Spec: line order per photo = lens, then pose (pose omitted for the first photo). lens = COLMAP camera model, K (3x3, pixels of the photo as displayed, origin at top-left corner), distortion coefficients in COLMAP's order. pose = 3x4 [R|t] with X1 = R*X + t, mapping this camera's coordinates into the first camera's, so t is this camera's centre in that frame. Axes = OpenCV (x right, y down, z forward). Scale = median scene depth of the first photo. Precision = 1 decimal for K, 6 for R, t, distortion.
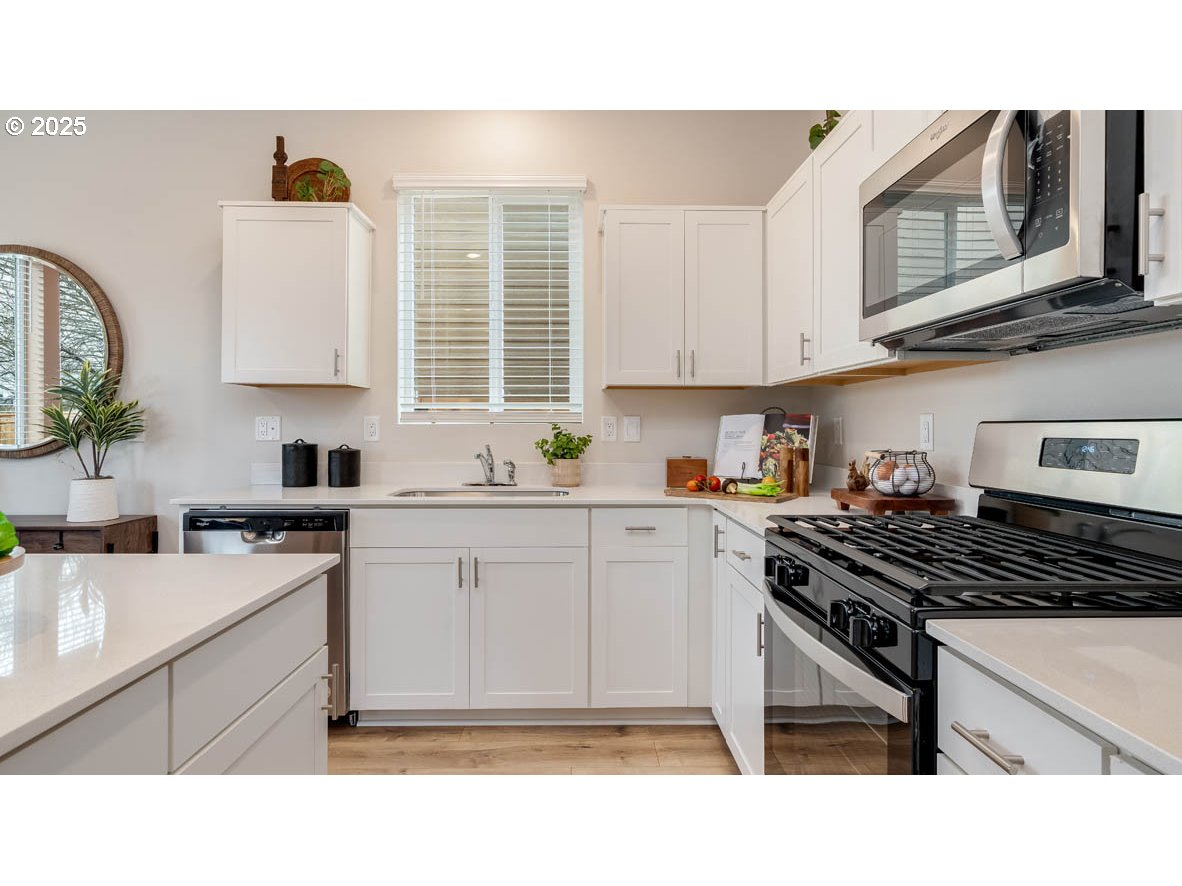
lens RADIAL K [[589.0, 0, 590.8], [0, 589.0, 427.3], [0, 0, 1]] dist [-0.000394, -0.000032]
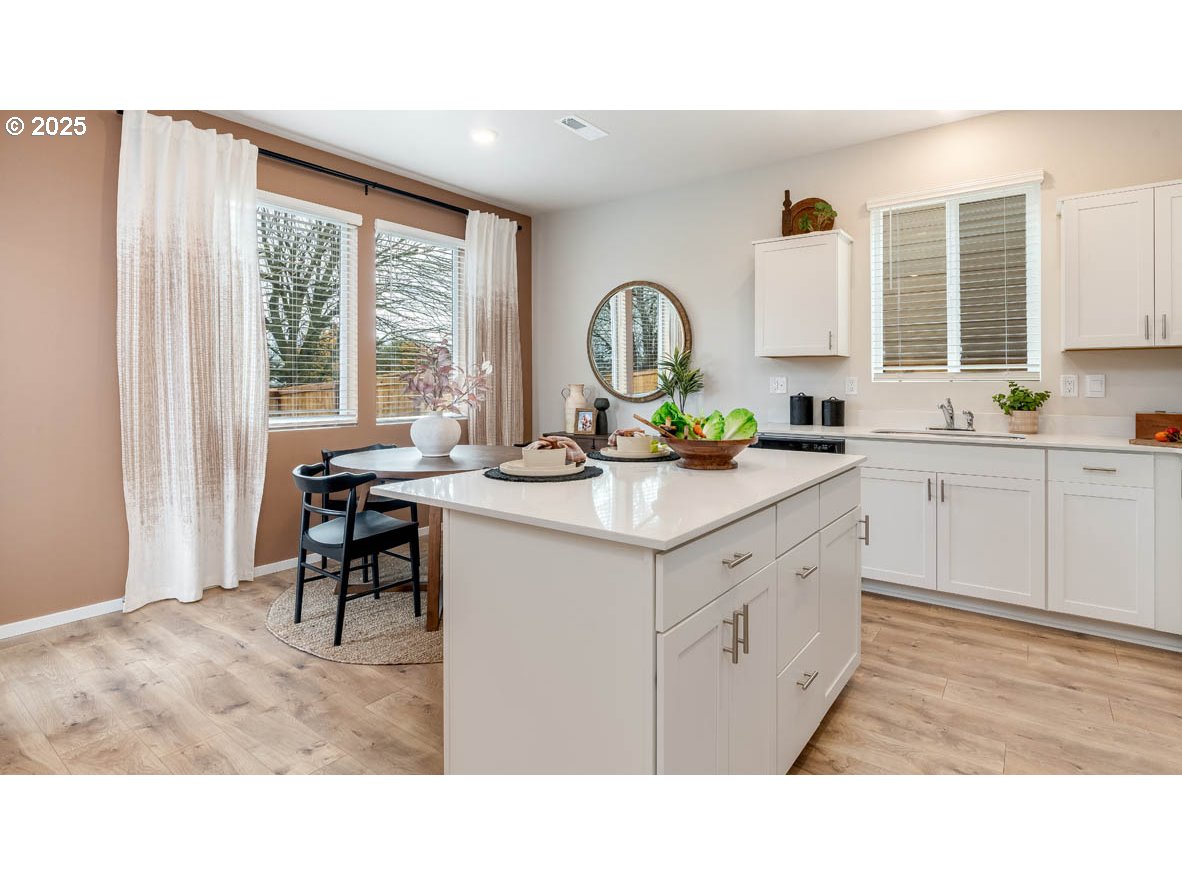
lens RADIAL K [[604.6, 0, 589.9], [0, 604.6, 380.3], [0, 0, 1]] dist [-0.002159, 0.000271]
pose [[0.783112, -0.005233, -0.621858, 0.032400], [0.000124, 0.999966, -0.008259, 0.001338], [0.621880, 0.006391, 0.783086, -0.519037]]
